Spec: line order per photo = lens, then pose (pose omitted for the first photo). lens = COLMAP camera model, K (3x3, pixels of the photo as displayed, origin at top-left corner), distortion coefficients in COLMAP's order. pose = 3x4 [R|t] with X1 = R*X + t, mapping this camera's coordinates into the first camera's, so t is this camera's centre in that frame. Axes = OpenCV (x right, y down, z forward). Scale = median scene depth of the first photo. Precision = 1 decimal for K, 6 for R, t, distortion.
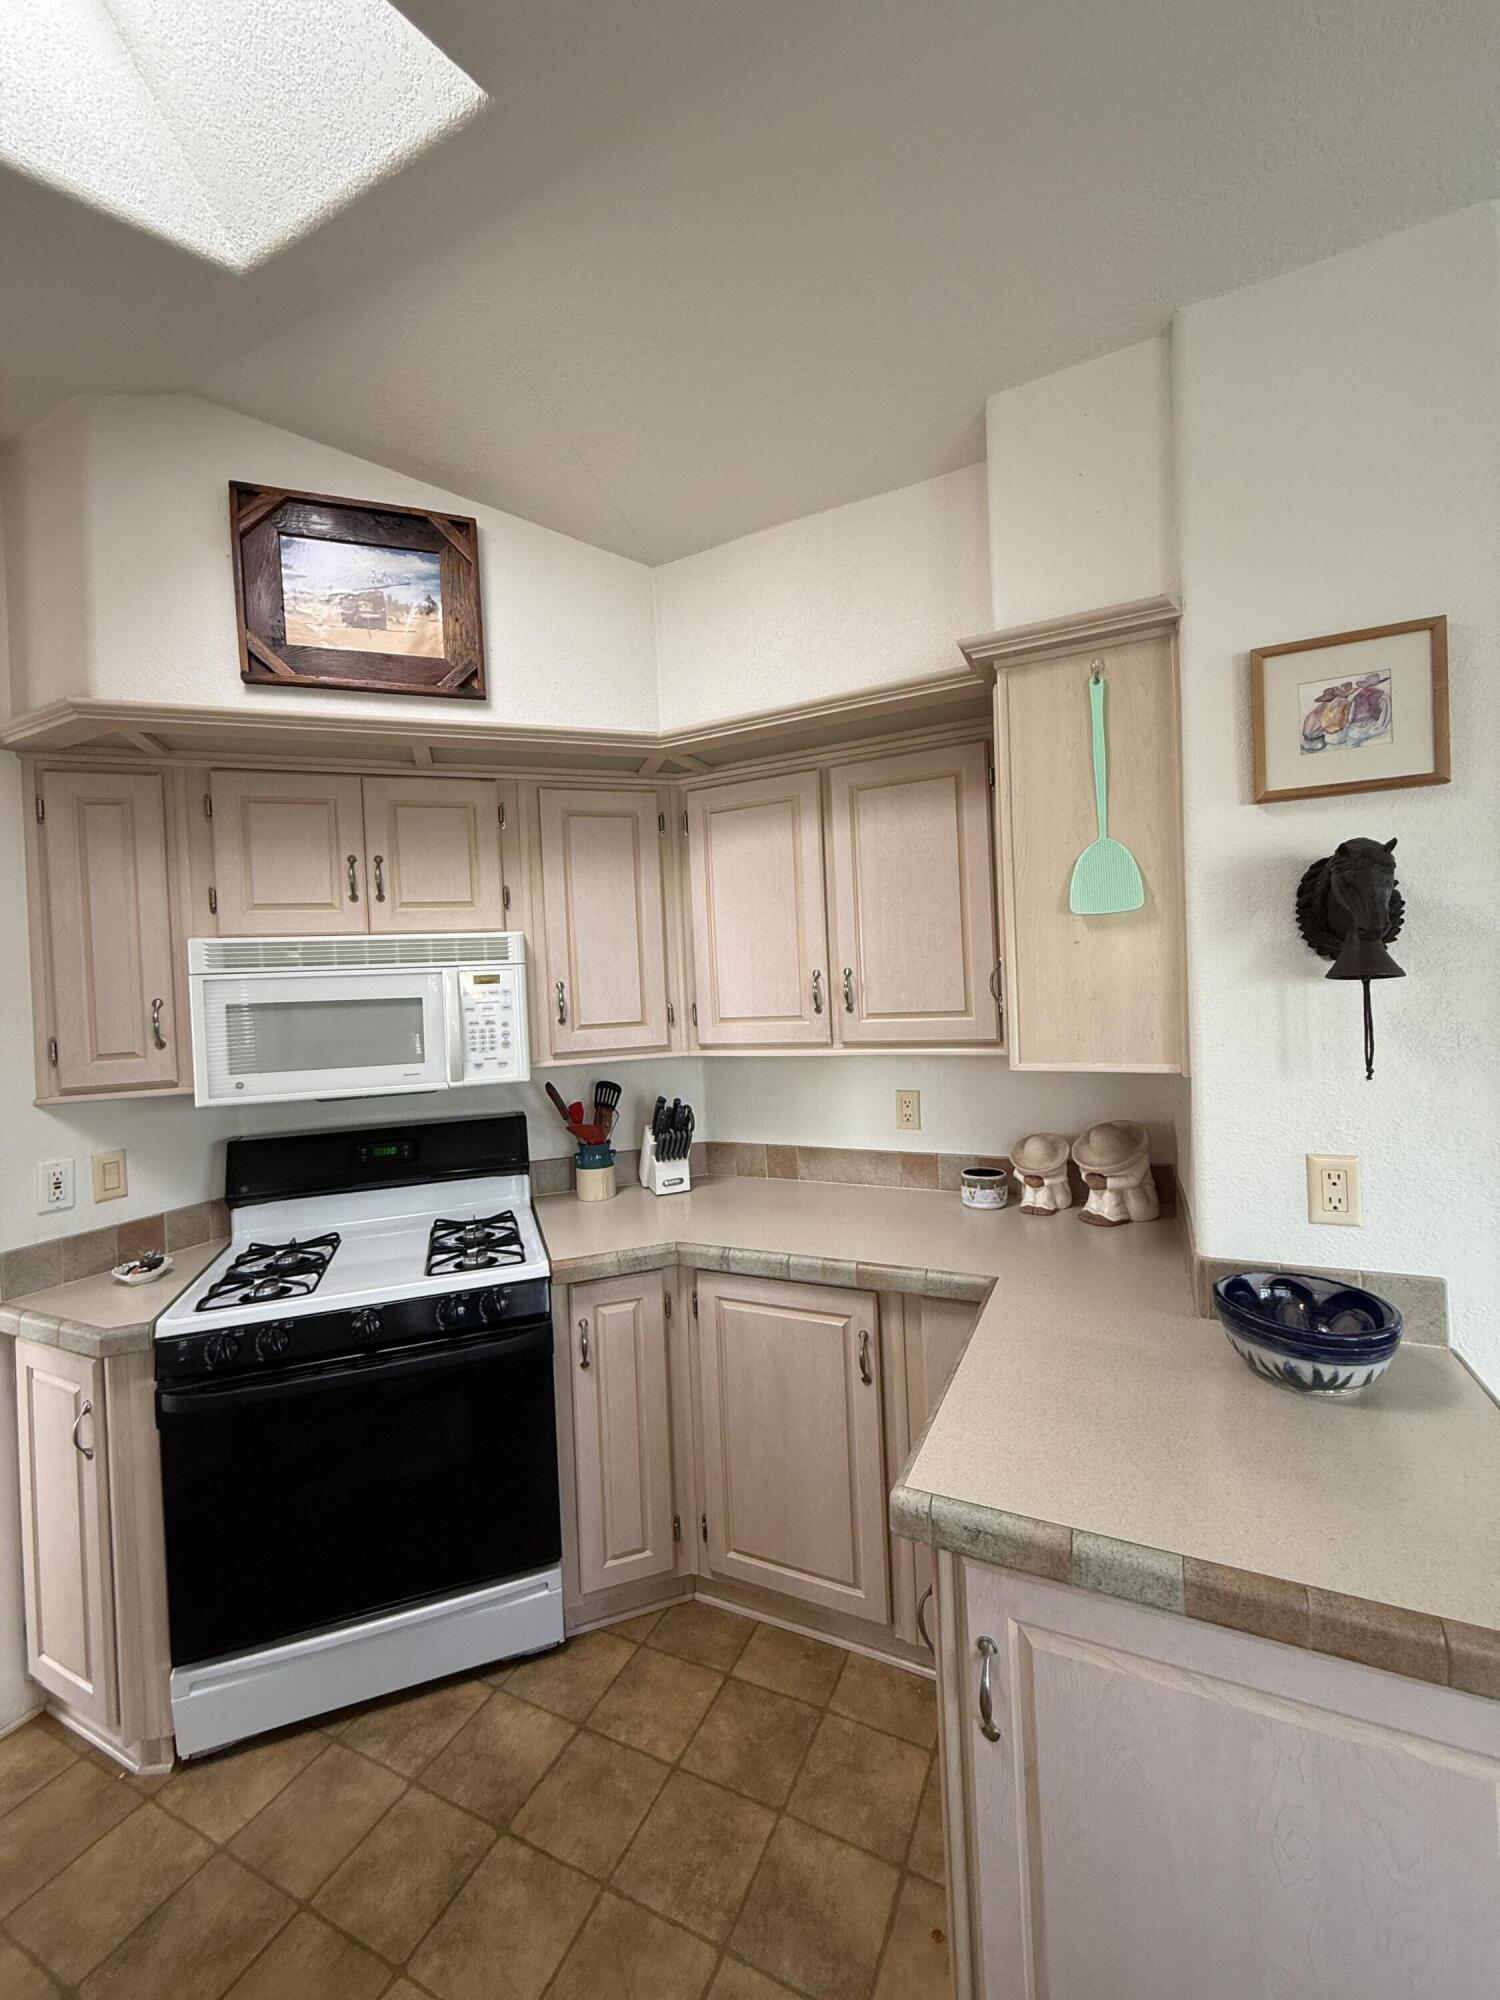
lens RADIAL K [[797.9, 0, 753.0], [0, 797.9, 988.1], [0, 0, 1]] dist [0.001329, 0.000321]
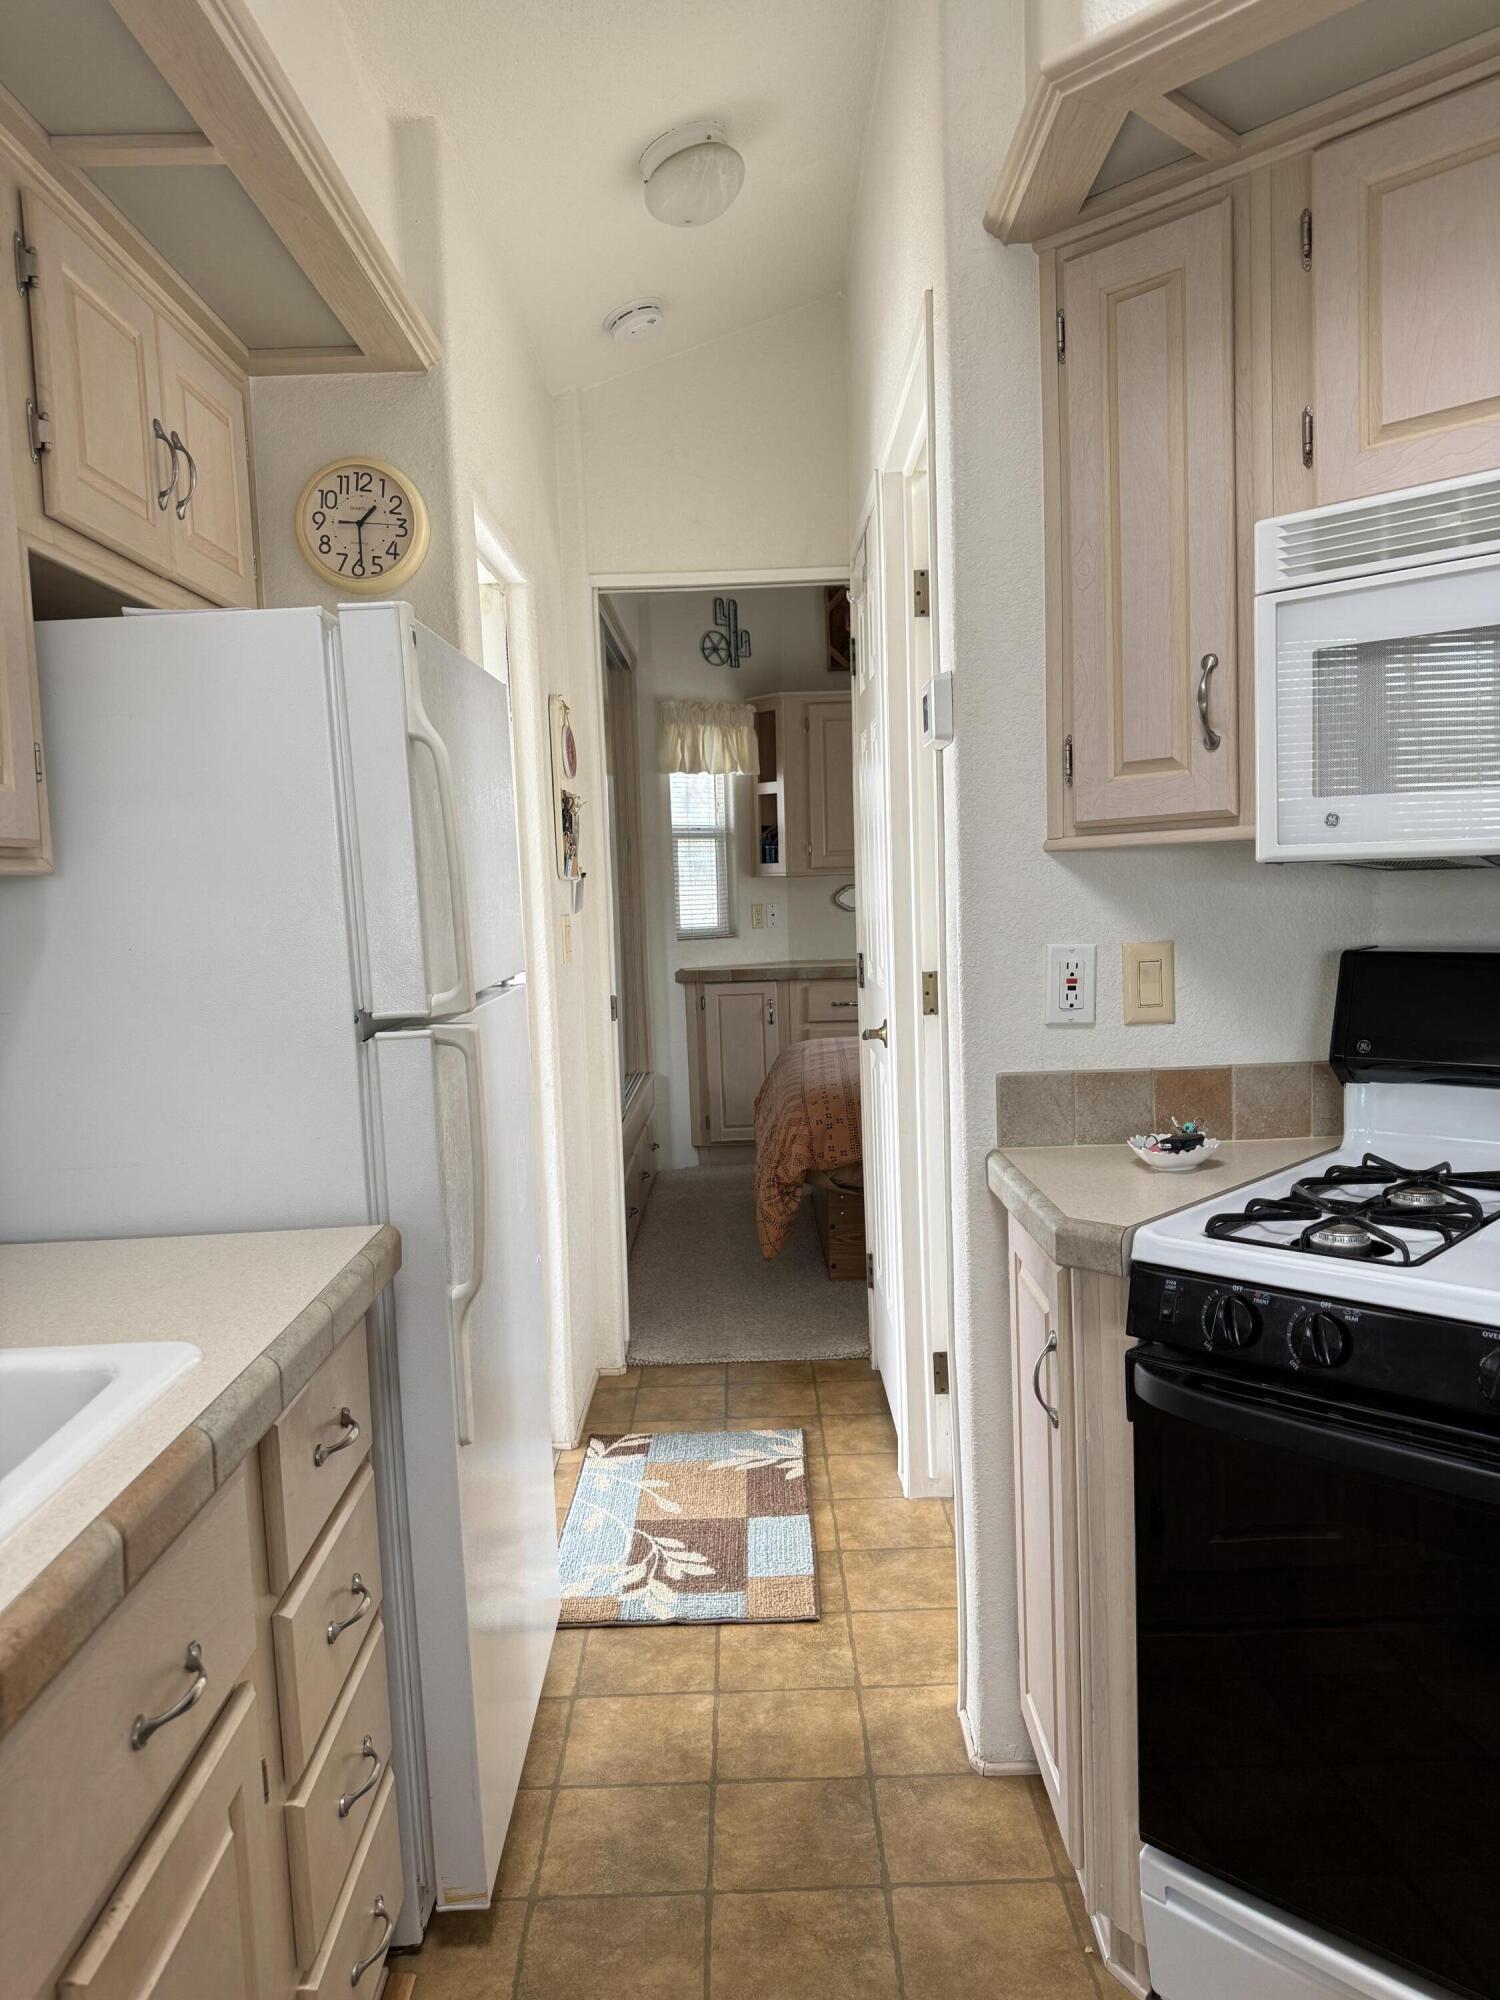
lens RADIAL K [[1403.5, 0, 754.4], [0, 1403.5, 1005.2], [0, 0, 1]] dist [0.076096, -0.110511]
pose [[0.443219, 0.107508, -0.889943, -0.023381], [0.019444, 0.991396, 0.129447, 0.117359], [0.896202, -0.074677, 0.437315, 0.308651]]
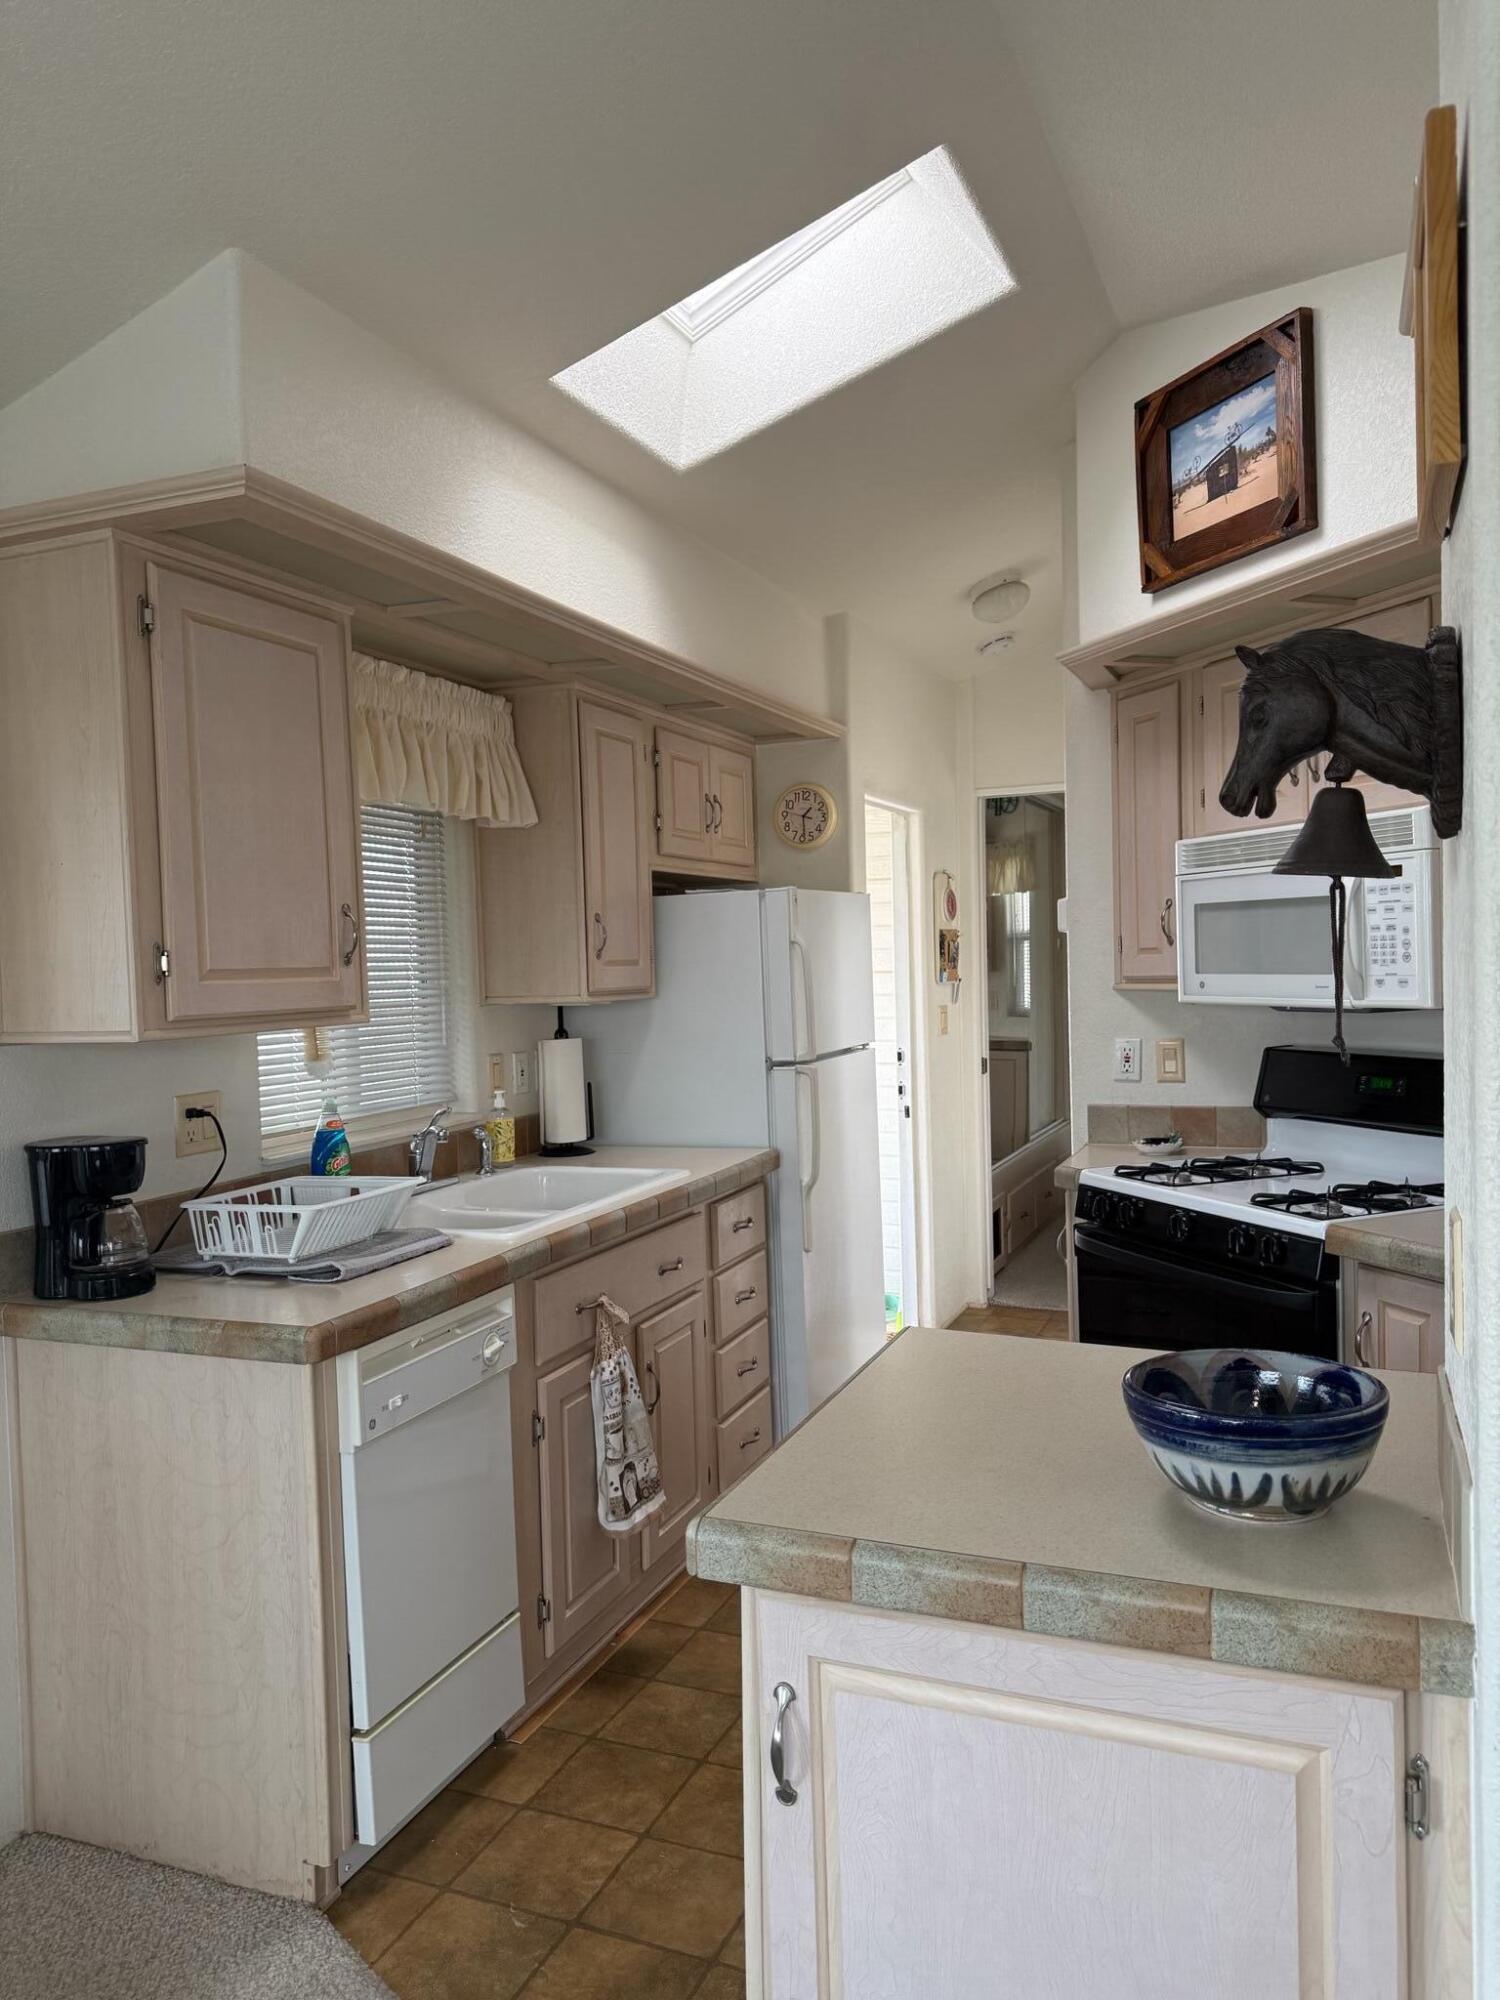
lens RADIAL K [[1403.5, 0, 754.4], [0, 1403.5, 1005.2], [0, 0, 1]] dist [0.076096, -0.110511]
pose [[0.055323, 0.075270, -0.995627, 1.120104], [0.026866, 0.996681, 0.076843, -0.004512], [0.998107, -0.031000, 0.053118, 0.345642]]
